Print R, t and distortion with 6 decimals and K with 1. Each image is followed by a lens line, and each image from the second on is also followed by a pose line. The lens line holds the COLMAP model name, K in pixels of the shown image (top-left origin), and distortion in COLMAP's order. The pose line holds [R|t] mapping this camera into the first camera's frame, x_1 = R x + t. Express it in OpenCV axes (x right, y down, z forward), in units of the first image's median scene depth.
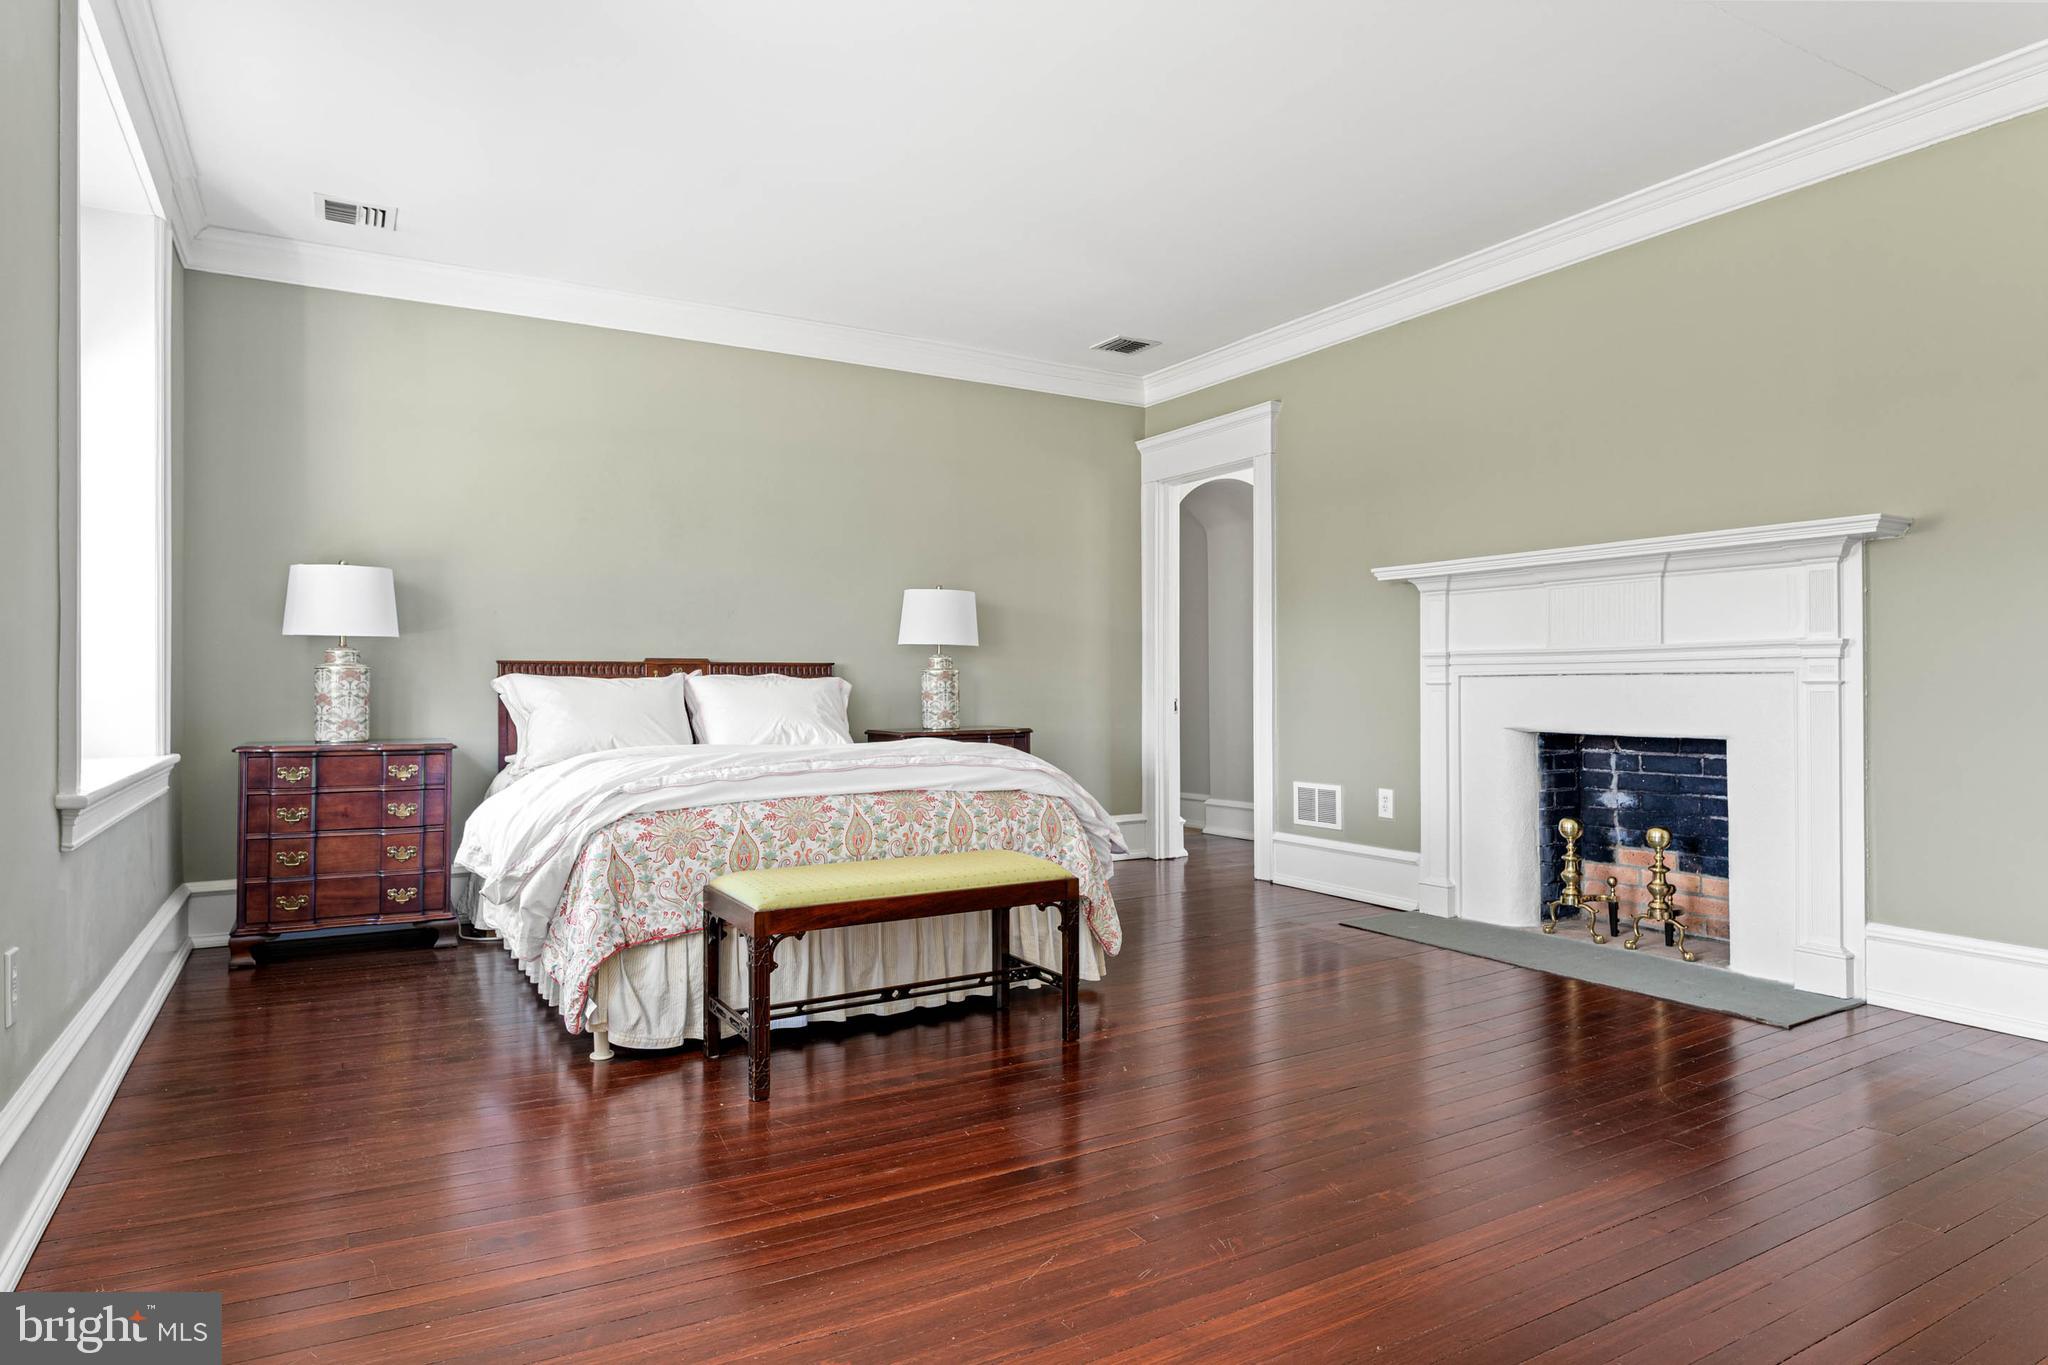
lens RADIAL K [[1184.1, 0, 1031.6], [0, 1184.1, 677.5], [0, 0, 1]] dist [-0.000609, 0.001215]
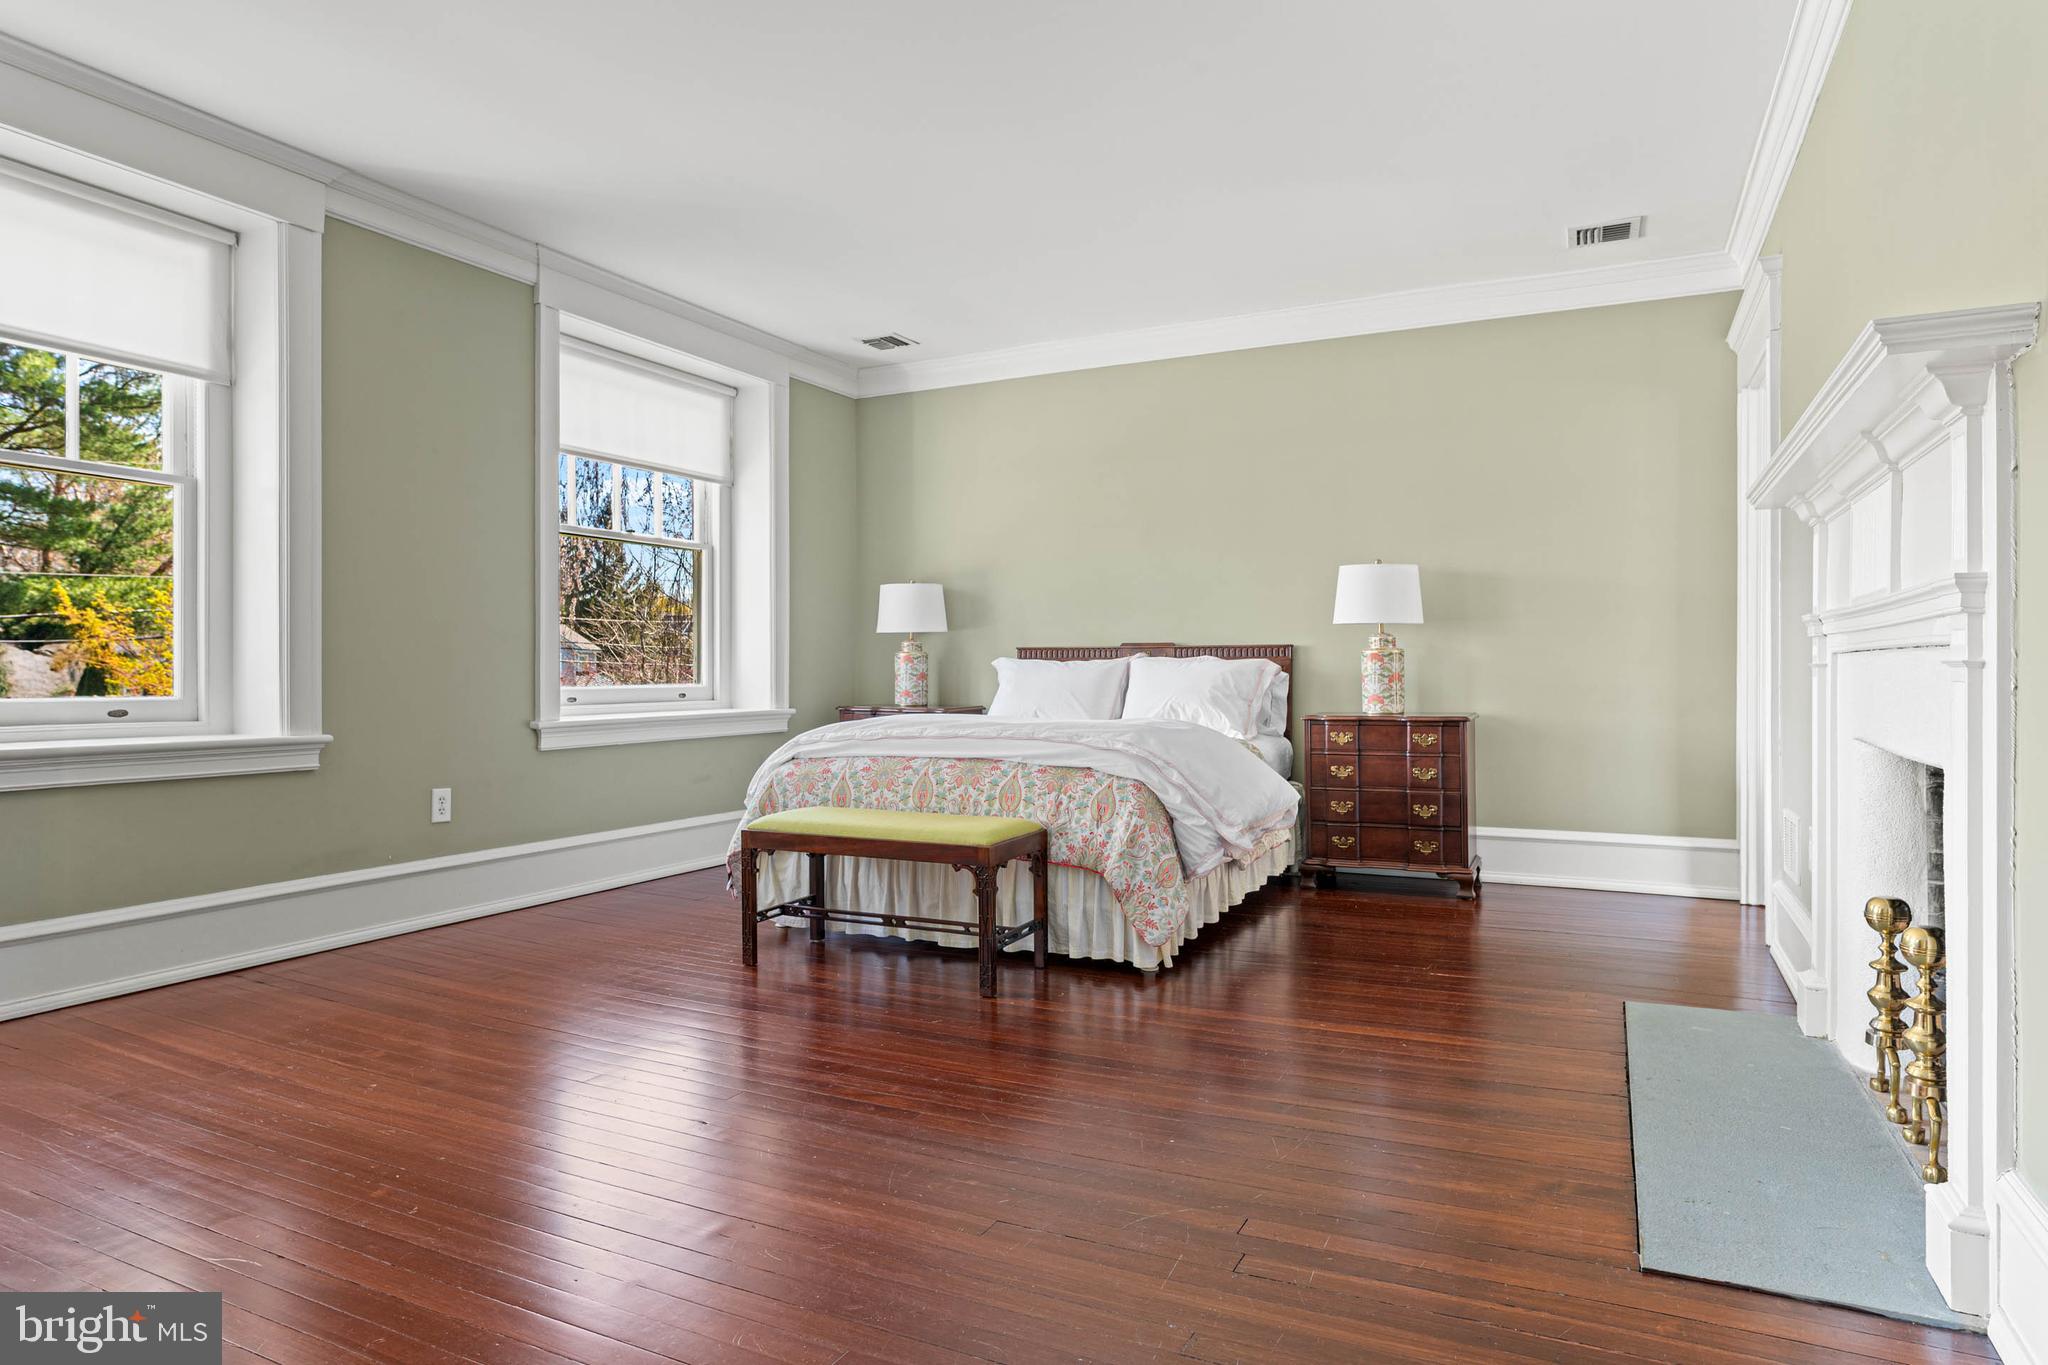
lens RADIAL K [[1184.1, 0, 1029.4], [0, 1184.1, 677.5], [0, 0, 1]] dist [-0.000609, 0.001215]
pose [[0.537222, 0.008468, -0.843398, 0.909629], [0.005732, 0.999890, 0.013690, 0.001610], [0.843421, -0.012189, 0.537114, 0.436454]]
